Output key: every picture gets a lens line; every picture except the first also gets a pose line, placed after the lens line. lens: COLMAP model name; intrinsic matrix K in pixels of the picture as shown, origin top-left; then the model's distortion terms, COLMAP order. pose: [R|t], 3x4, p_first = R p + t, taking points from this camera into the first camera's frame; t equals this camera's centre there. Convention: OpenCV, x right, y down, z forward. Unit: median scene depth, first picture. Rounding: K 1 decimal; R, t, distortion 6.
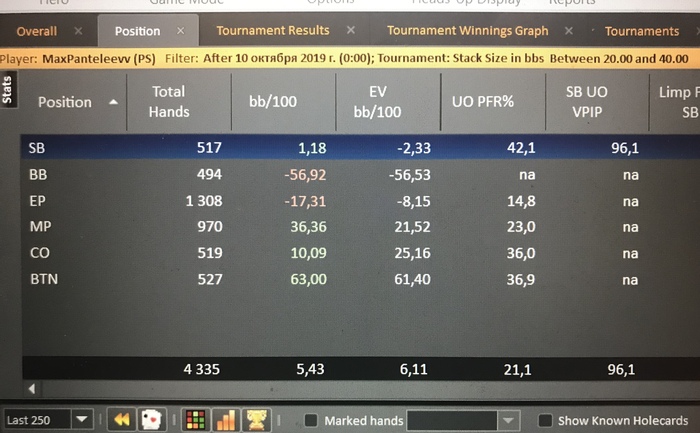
lens RADIAL K [[536.0, 0, 390.1], [0, 536.0, 239.8], [0, 0, 1]] dist [-0.011895, 0.004929]
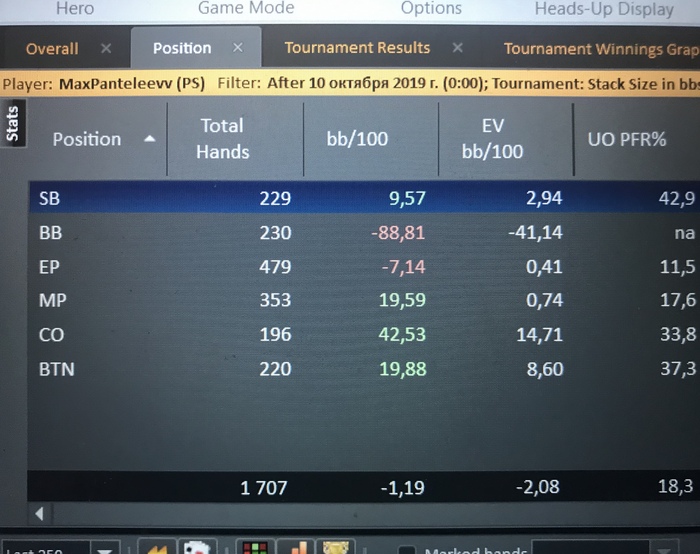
lens RADIAL K [[700.2, 0, 388.4], [0, 700.2, 296.9], [0, 0, 1]] dist [-0.025546, 0.000000]
pose [[0.999956, -0.001314, 0.009271, -0.183590], [0.001589, 0.999557, -0.029712, 0.000300], [-0.009227, 0.029725, 0.999516, -0.002316]]
